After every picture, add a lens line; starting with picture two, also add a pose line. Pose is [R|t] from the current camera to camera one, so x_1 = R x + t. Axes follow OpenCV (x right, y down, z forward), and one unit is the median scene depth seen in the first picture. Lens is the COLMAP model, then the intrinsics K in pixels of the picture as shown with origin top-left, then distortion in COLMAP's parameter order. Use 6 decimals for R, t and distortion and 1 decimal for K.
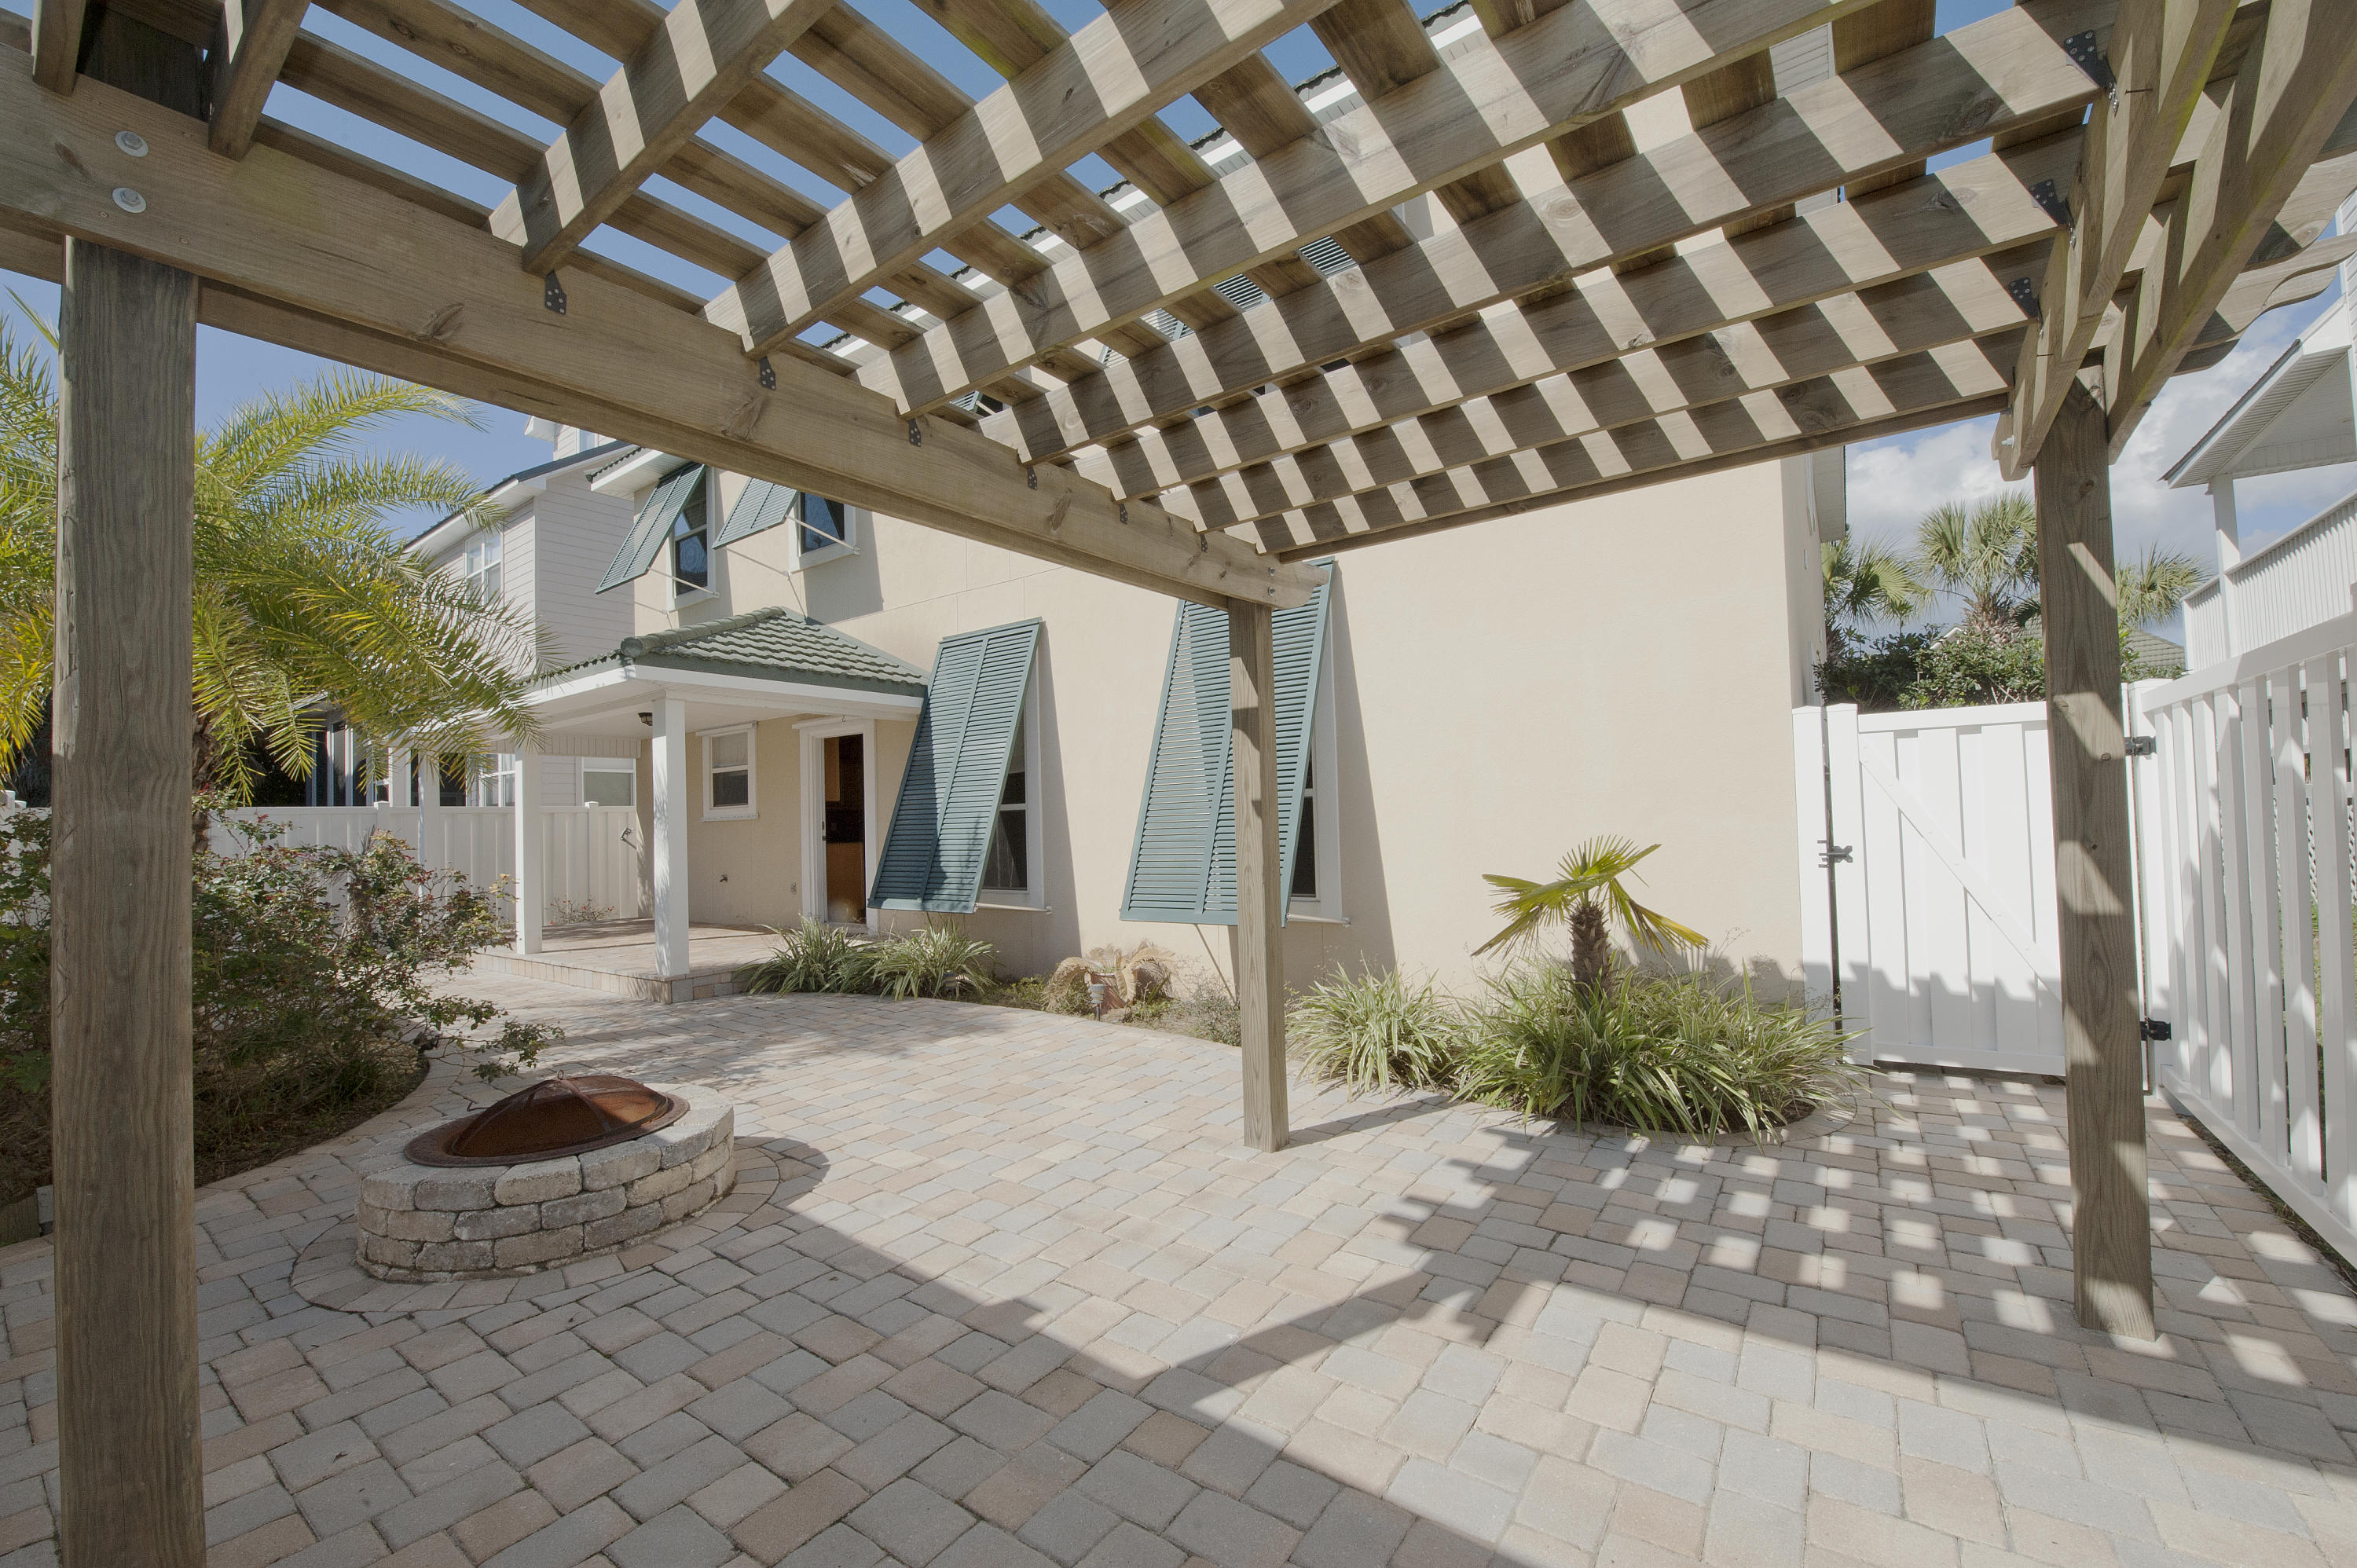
lens RADIAL K [[941.0, 0, 1195.1], [0, 941.0, 796.3], [0, 0, 1]] dist [-0.014729, -0.002275]
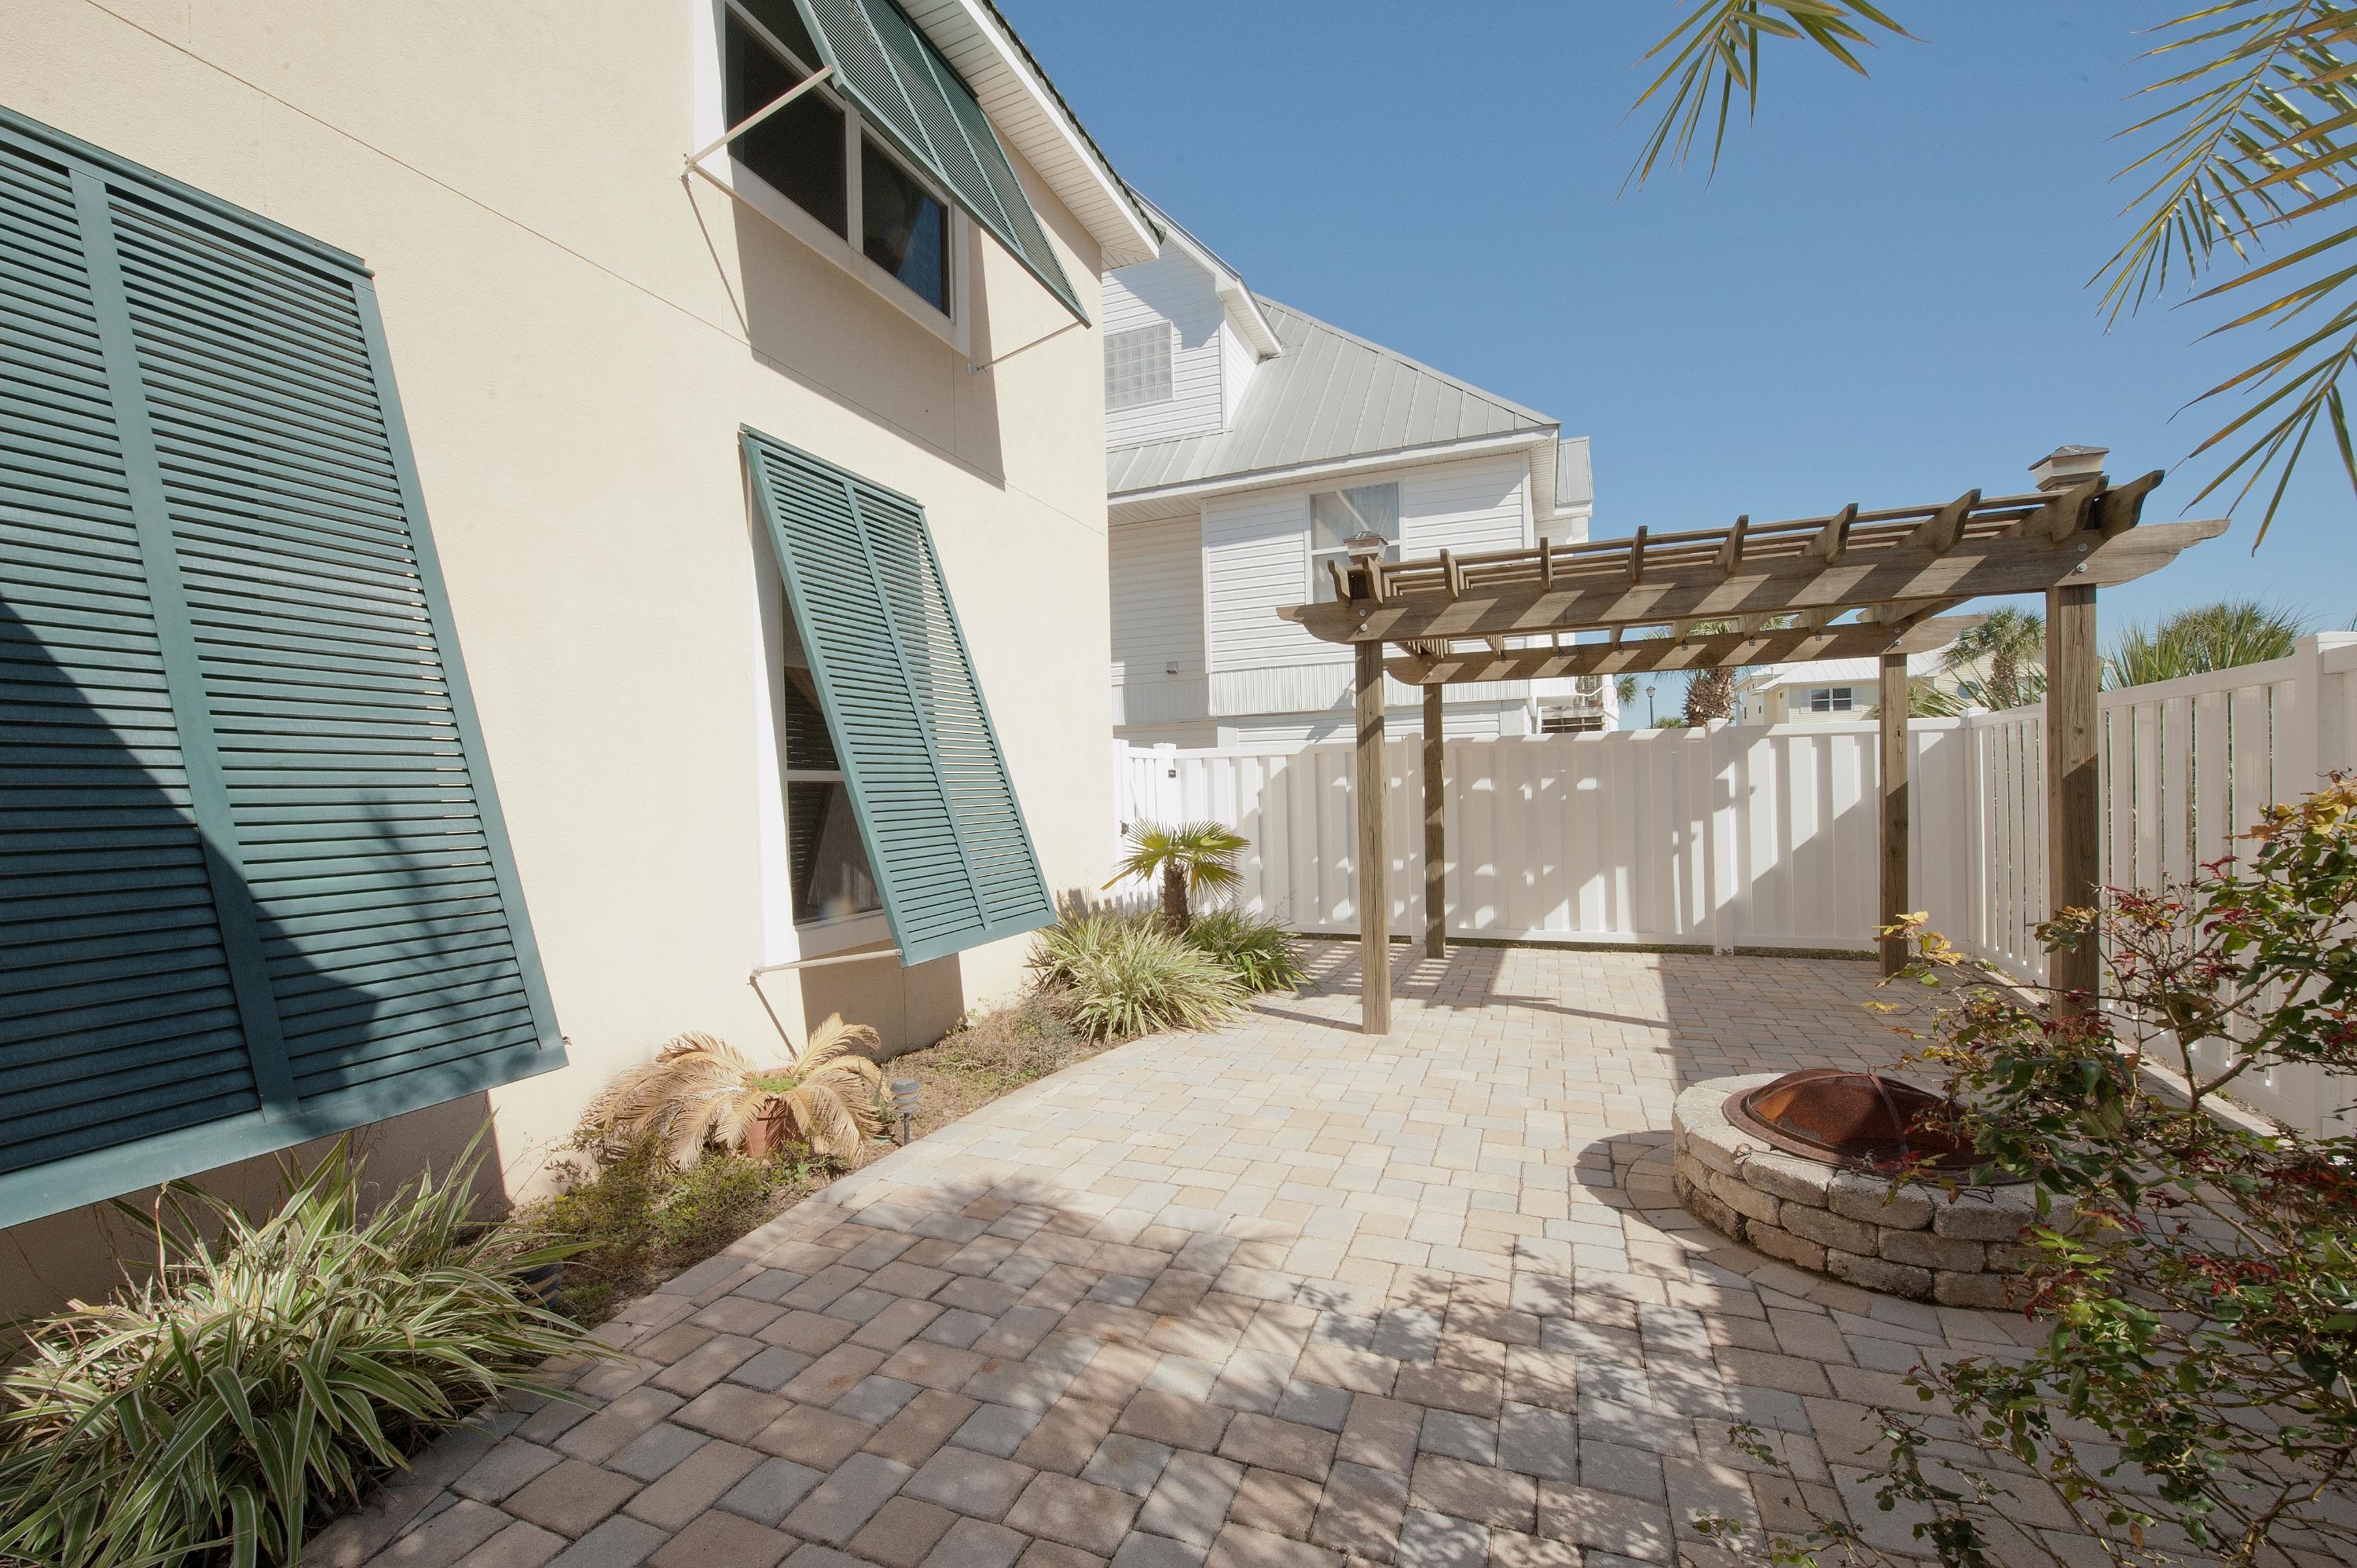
lens RADIAL K [[941.0, 0, 1177.7], [0, 941.0, 789.7], [0, 0, 1]] dist [-0.014729, -0.002275]
pose [[-0.232756, 0.031880, 0.972012, -0.618334], [0.003961, 0.999485, -0.031833, 0.029336], [-0.972527, -0.003559, -0.232763, 0.820732]]
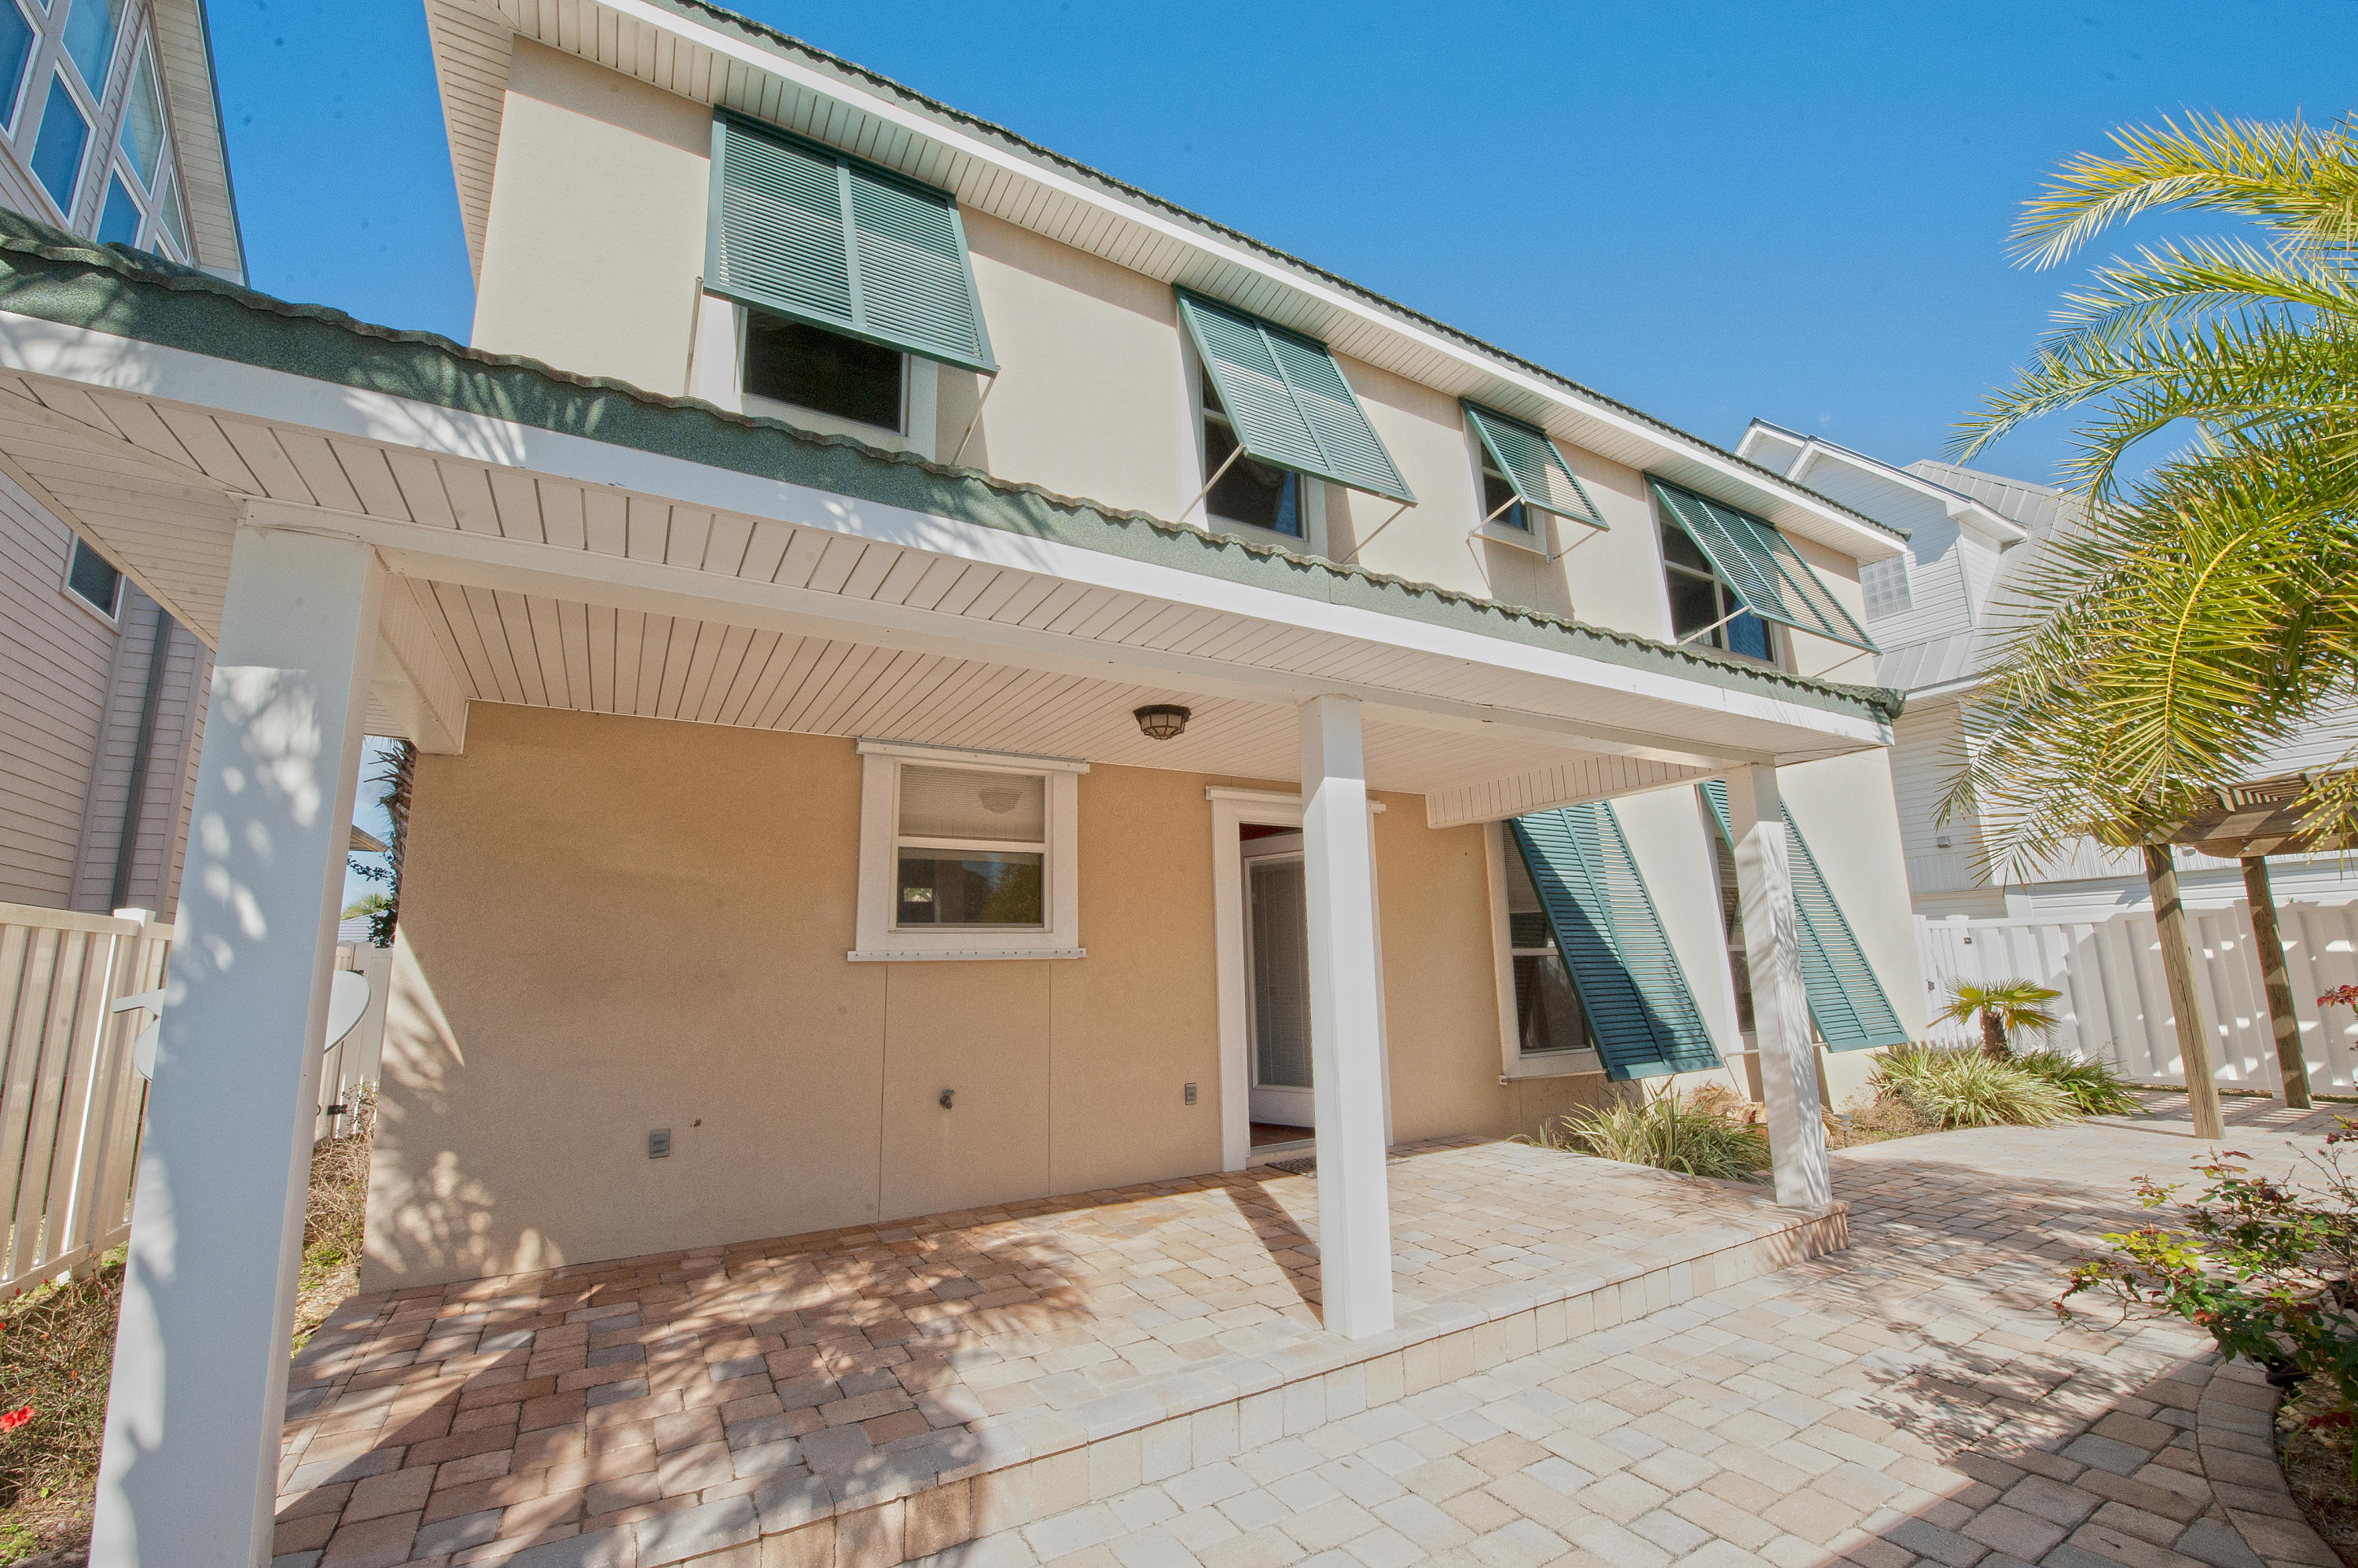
lens RADIAL K [[941.4, 0, 1191.3], [0, 941.4, 798.8], [0, 0, 1]] dist [-0.014729, -0.002275]
pose [[0.410455, 0.182241, 0.893485, -1.254641], [-0.015436, 0.981074, -0.193015, 0.050904], [-0.911750, 0.065432, 0.405499, 1.042055]]
